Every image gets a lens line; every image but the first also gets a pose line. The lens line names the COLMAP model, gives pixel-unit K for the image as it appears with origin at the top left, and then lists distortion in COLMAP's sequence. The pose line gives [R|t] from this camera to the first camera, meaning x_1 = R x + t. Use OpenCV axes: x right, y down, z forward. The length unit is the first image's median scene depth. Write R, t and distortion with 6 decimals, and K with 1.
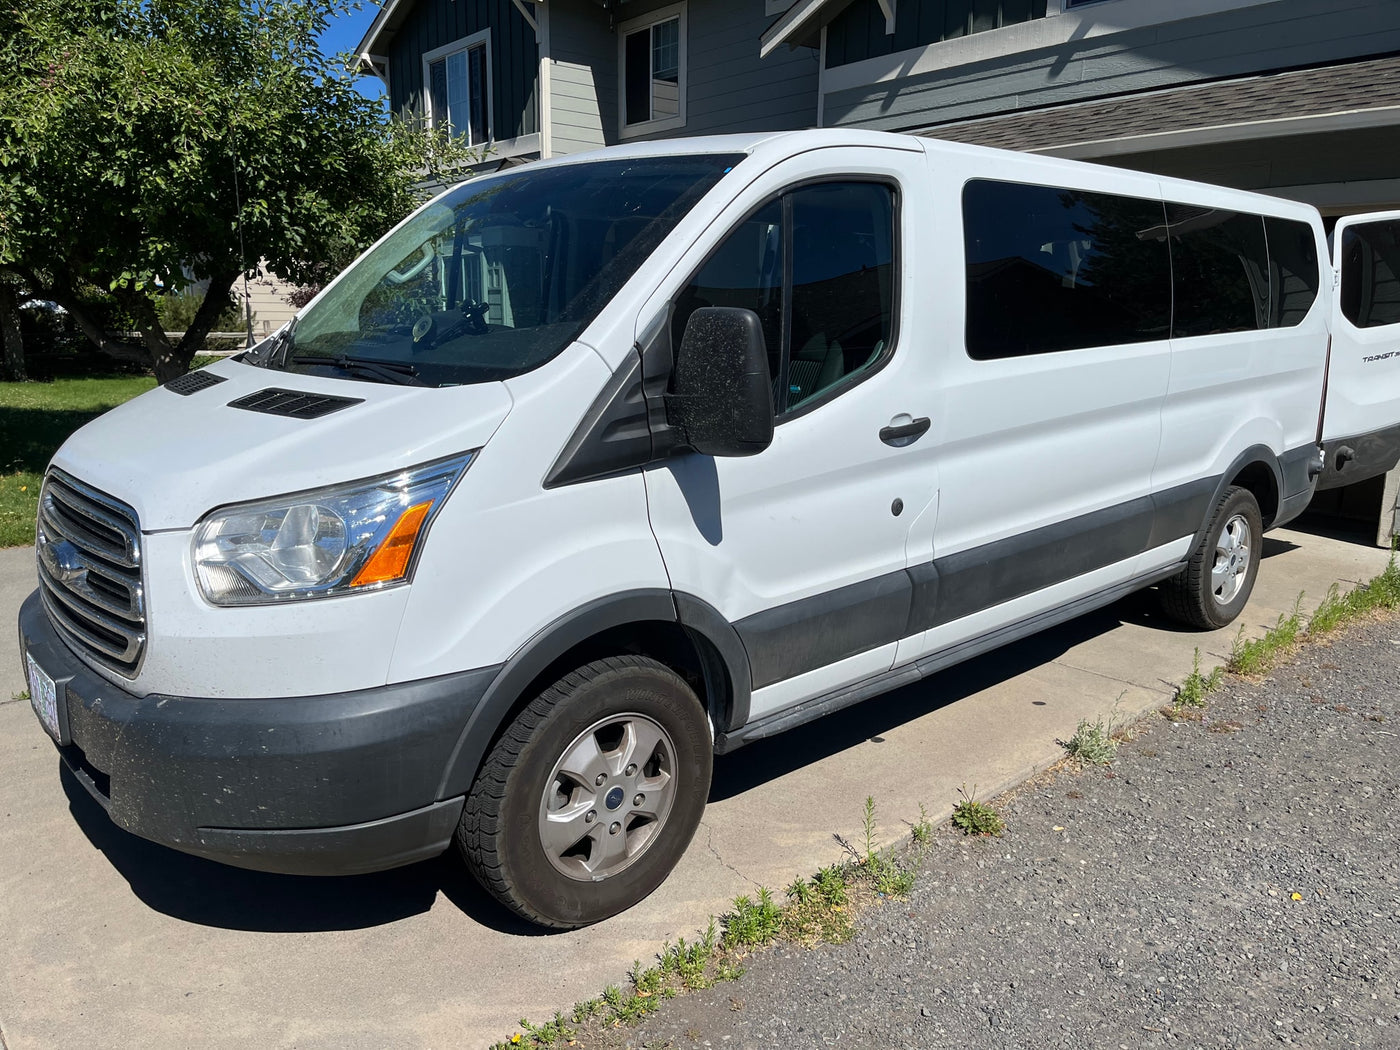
lens RADIAL K [[1084.2, 0, 700.0], [0, 1084.2, 525.0], [0, 0, 1]] dist [0.000566, -0.005834]
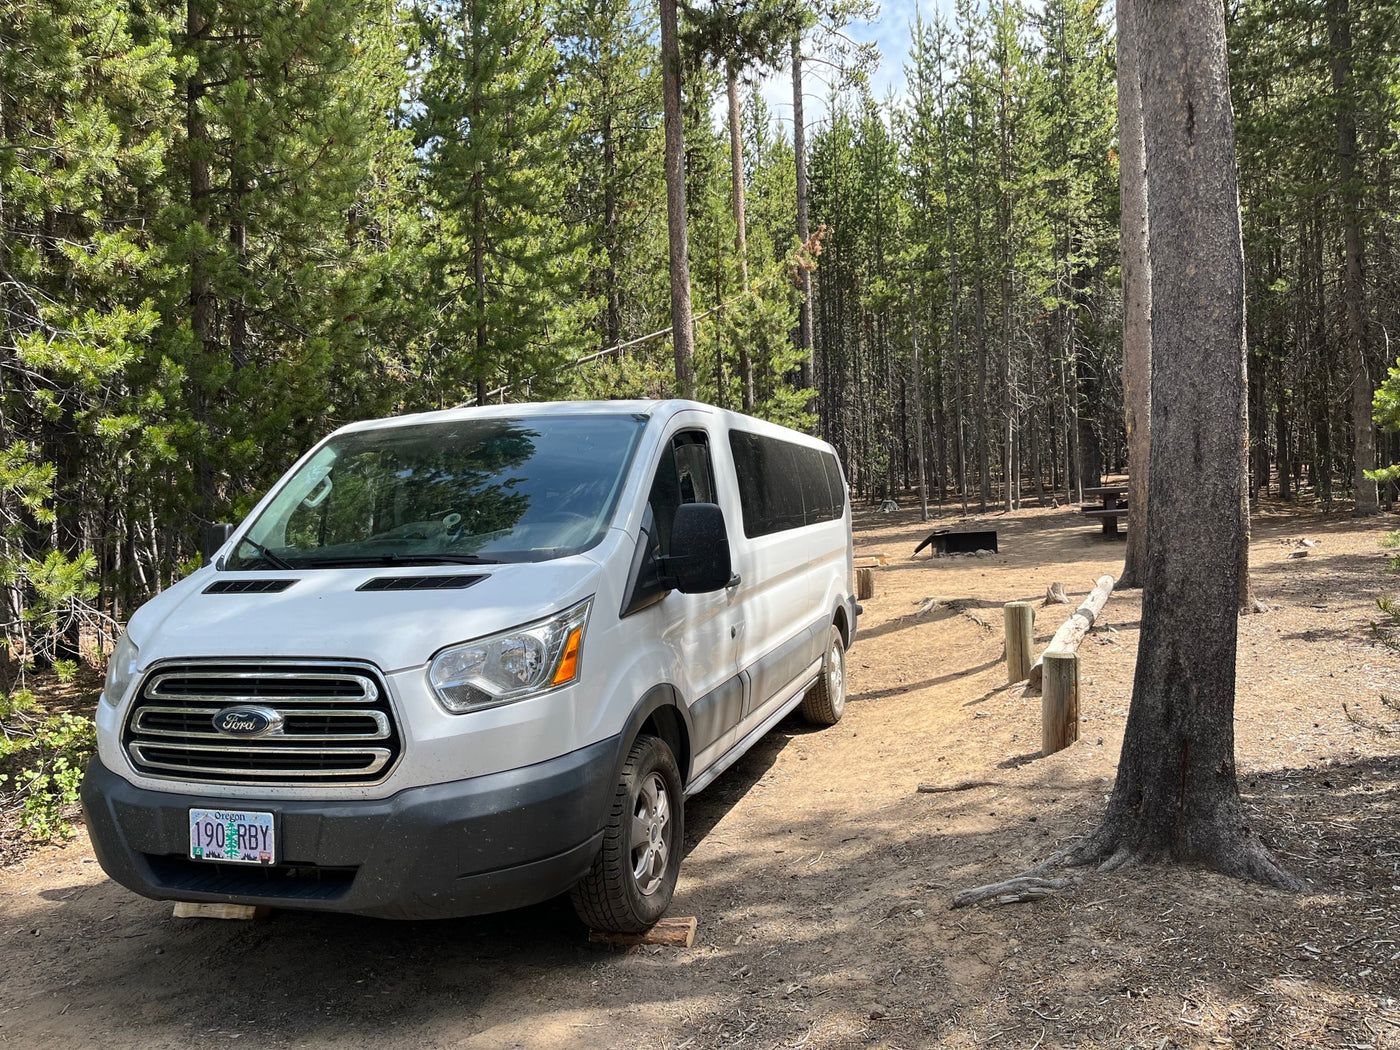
lens RADIAL K [[1084.2, 0, 700.0], [0, 1084.2, 525.0], [0, 0, 1]] dist [0.000566, -0.005834]
pose [[0.873268, -0.050746, 0.484591, -0.672427], [0.148466, 0.974980, -0.165447, 0.092731], [-0.464070, 0.216425, 0.858952, -0.376516]]
